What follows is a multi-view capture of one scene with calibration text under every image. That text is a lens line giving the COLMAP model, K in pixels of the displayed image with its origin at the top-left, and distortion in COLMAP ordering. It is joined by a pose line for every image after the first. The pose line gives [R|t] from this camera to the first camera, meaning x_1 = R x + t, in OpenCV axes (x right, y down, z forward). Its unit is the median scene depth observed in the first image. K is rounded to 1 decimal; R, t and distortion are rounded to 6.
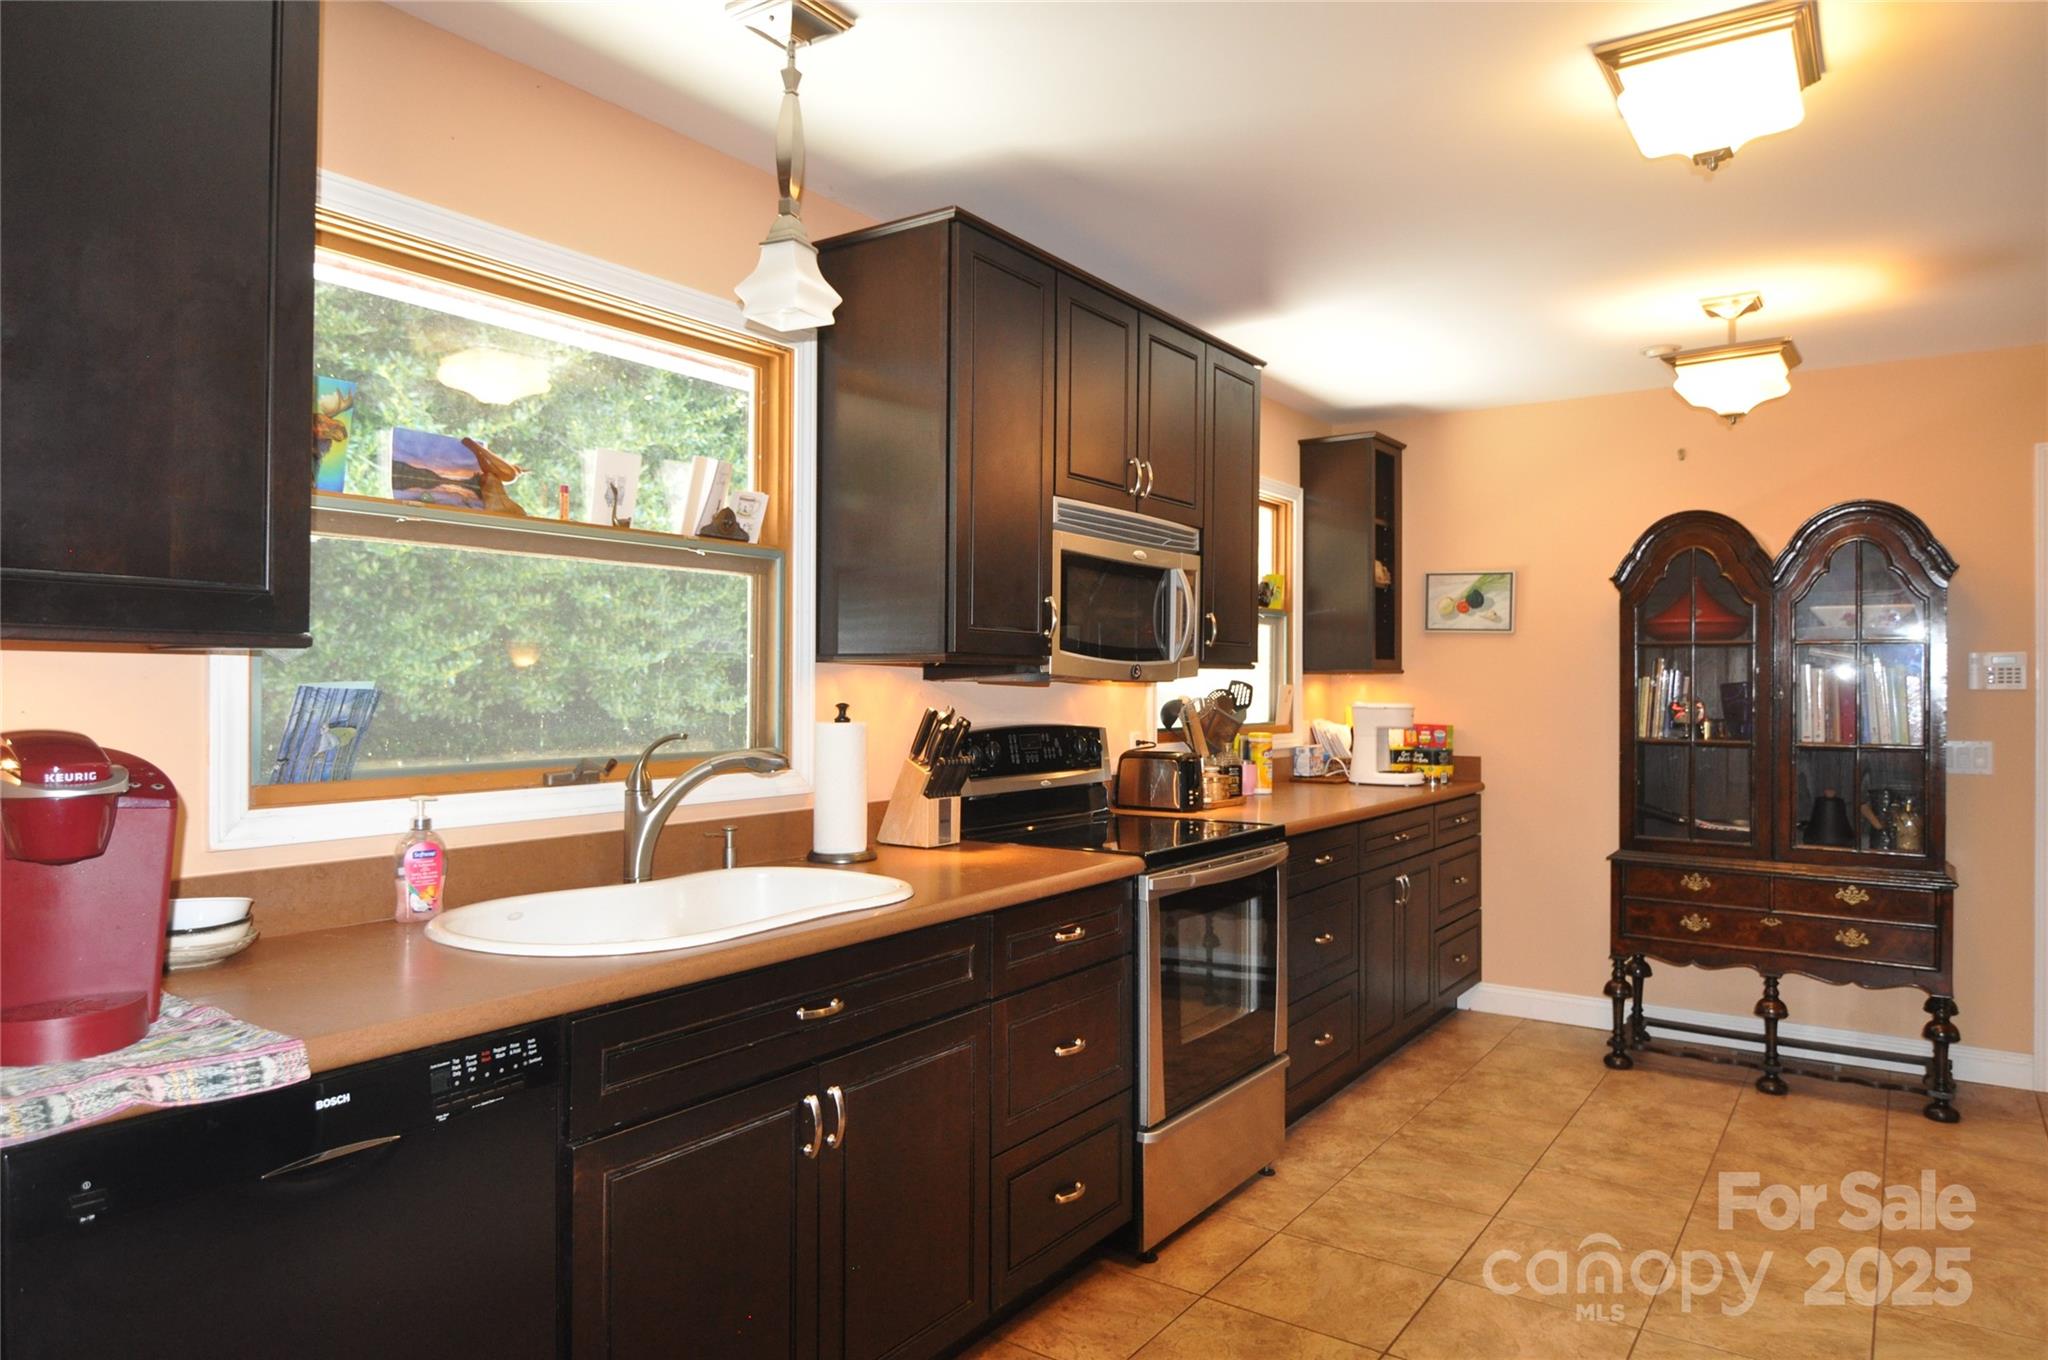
lens RADIAL K [[1270.1, 0, 1024.0], [0, 1270.1, 680.0], [0, 0, 1]] dist [-0.001731, -0.015169]
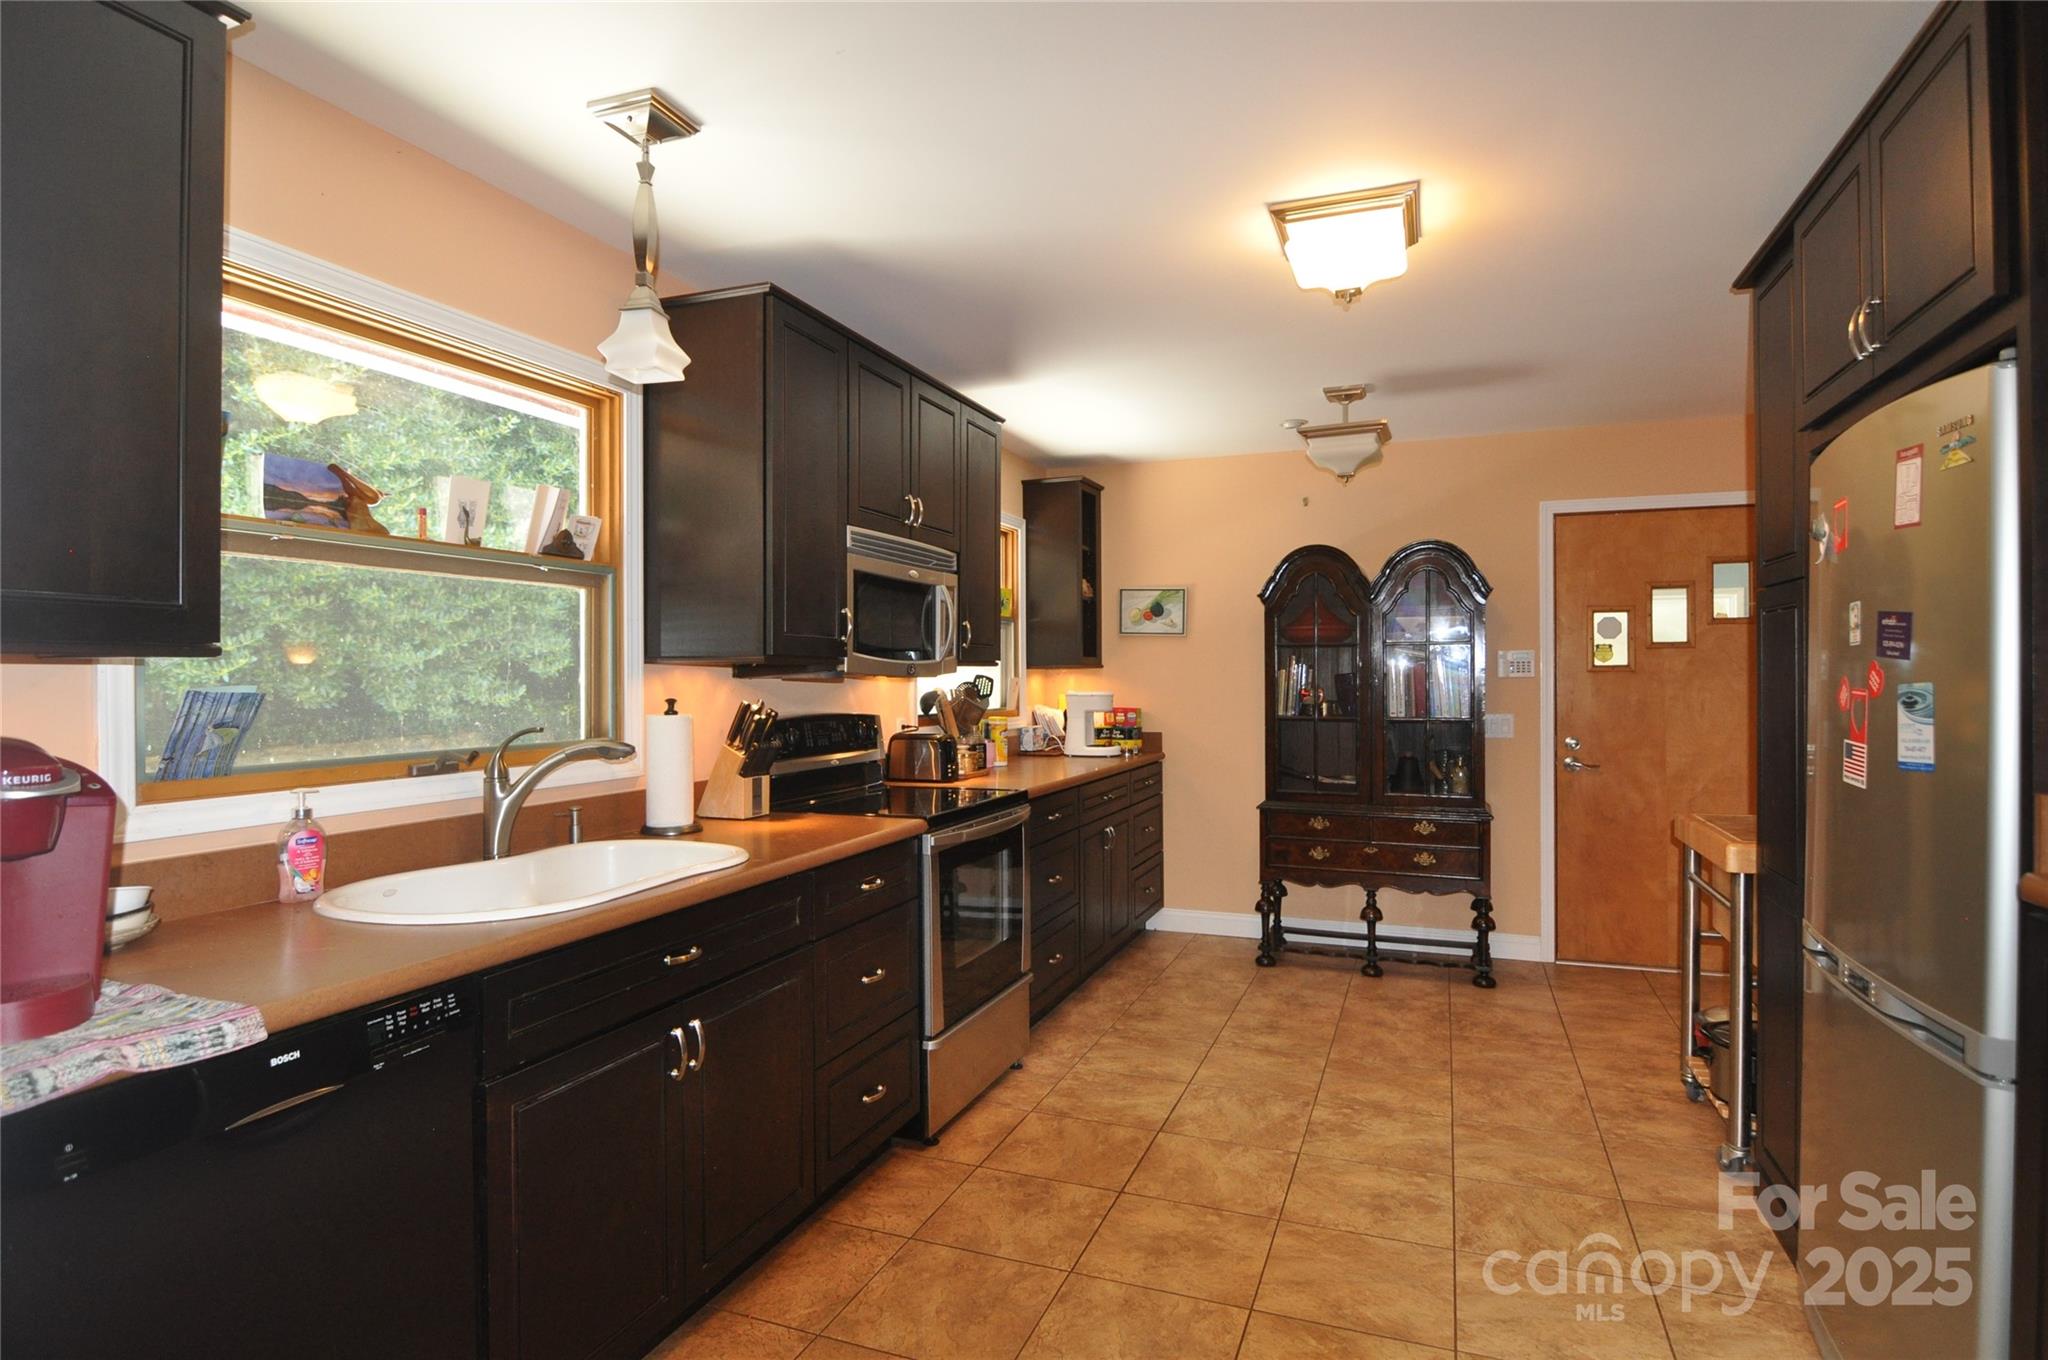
lens RADIAL K [[1076.6, 0, 1024.0], [0, 1076.6, 680.0], [0, 0, 1]] dist [-0.002035, -0.013660]
pose [[0.971311, -0.009063, 0.237641, -0.049306], [0.007338, 0.999940, 0.008142, -0.003563], [-0.237701, -0.006165, 0.971319, -0.033624]]
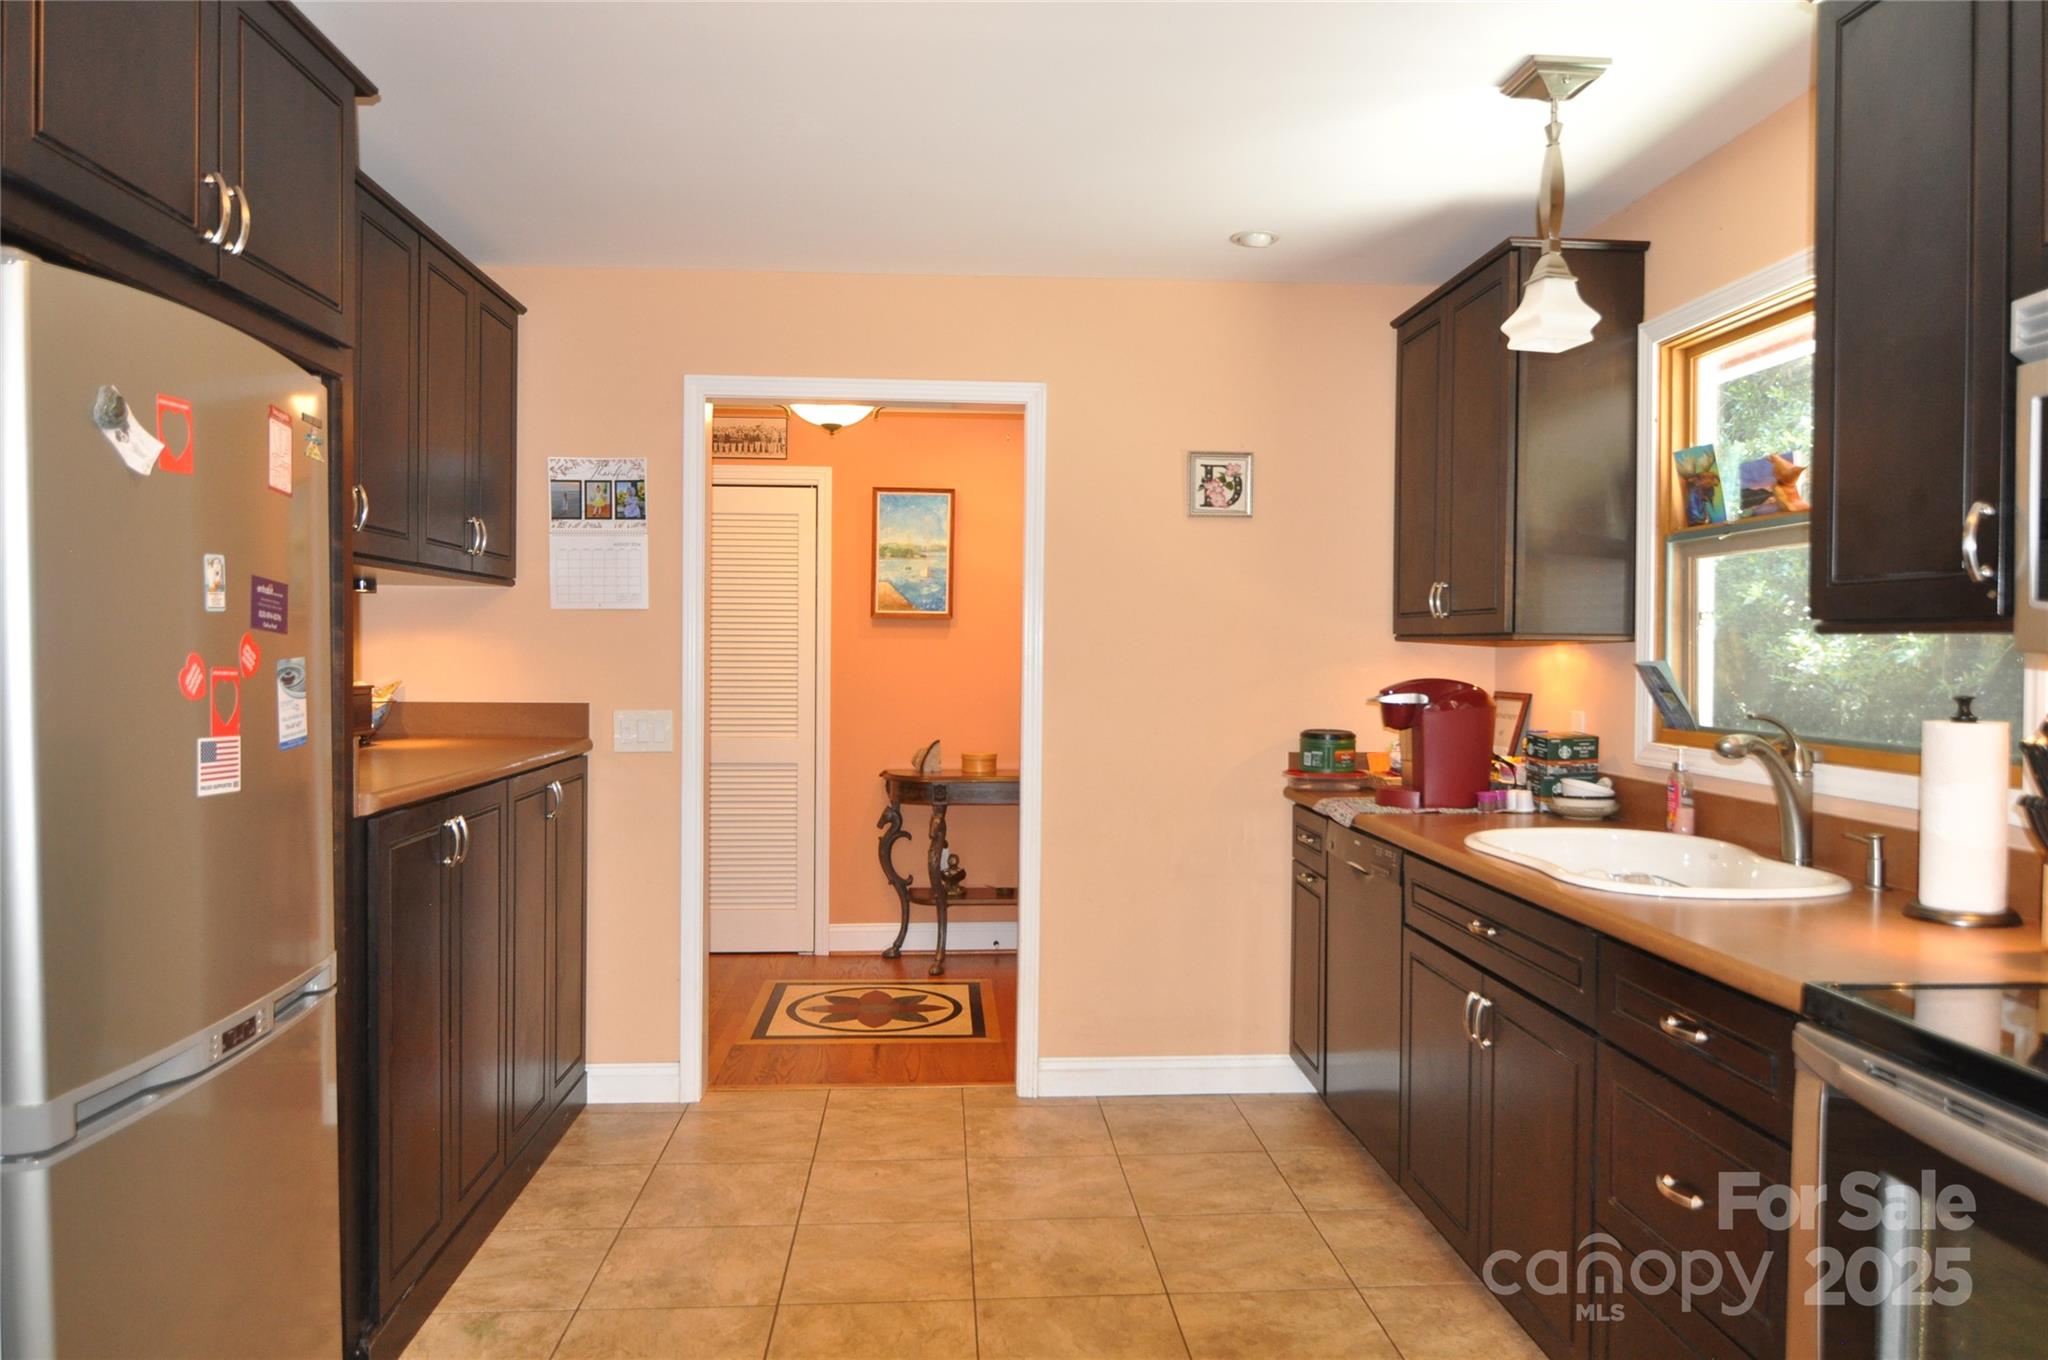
lens RADIAL K [[1392.8, 0, 1024.0], [0, 1392.8, 680.0], [0, 0, 1]] dist [0.003271, -0.018887]
pose [[-0.781849, 0.004116, -0.623454, 0.575951], [-0.008426, 0.999817, 0.017166, 0.001006], [0.623411, 0.018675, -0.781672, 1.003860]]
